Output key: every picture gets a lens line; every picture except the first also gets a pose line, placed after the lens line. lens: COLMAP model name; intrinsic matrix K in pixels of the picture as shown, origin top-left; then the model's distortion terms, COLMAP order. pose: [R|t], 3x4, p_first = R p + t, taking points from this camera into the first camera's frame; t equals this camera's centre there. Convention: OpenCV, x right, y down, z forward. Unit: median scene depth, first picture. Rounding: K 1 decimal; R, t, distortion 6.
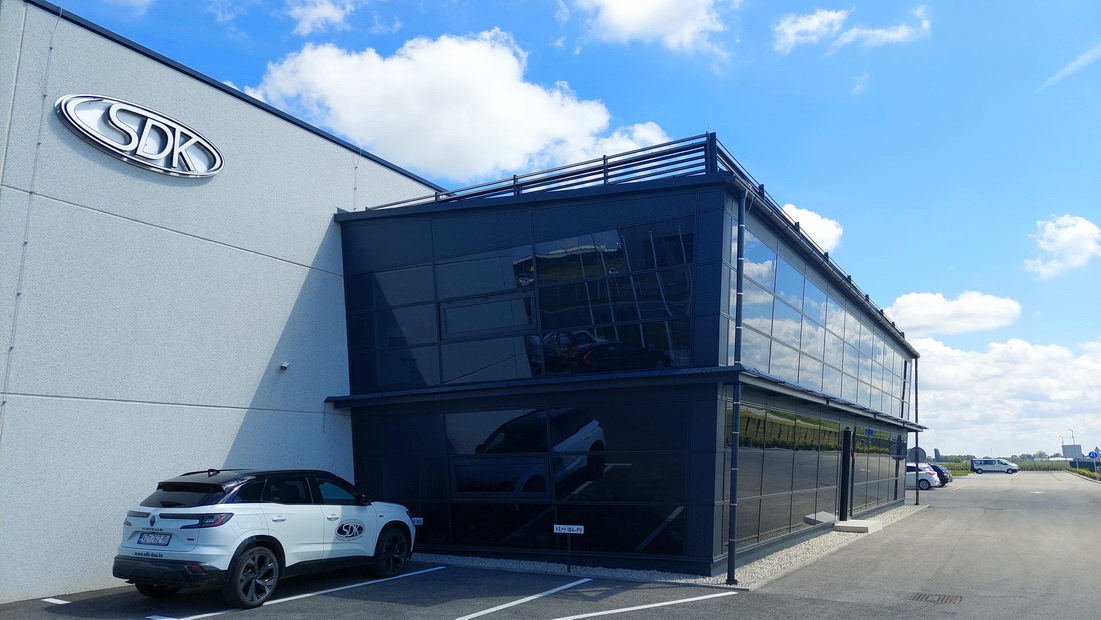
lens RADIAL K [[797.6, 0, 574.4], [0, 797.6, 304.9], [0, 0, 1]] dist [0.094606, -0.102843]
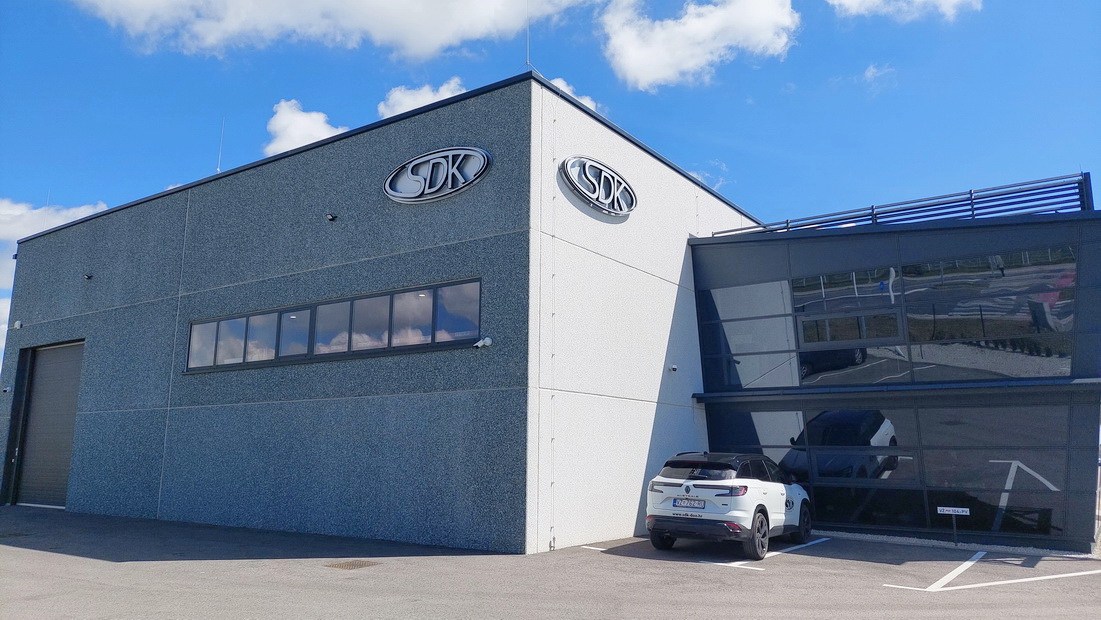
lens RADIAL K [[797.6, 0, 552.4], [0, 797.6, 310.8], [0, 0, 1]] dist [0.094606, -0.102843]
pose [[0.995876, 0.002558, -0.090691, -0.485352], [-0.000889, 0.999830, 0.018431, -0.036160], [0.090723, -0.018274, 0.995708, -0.237118]]
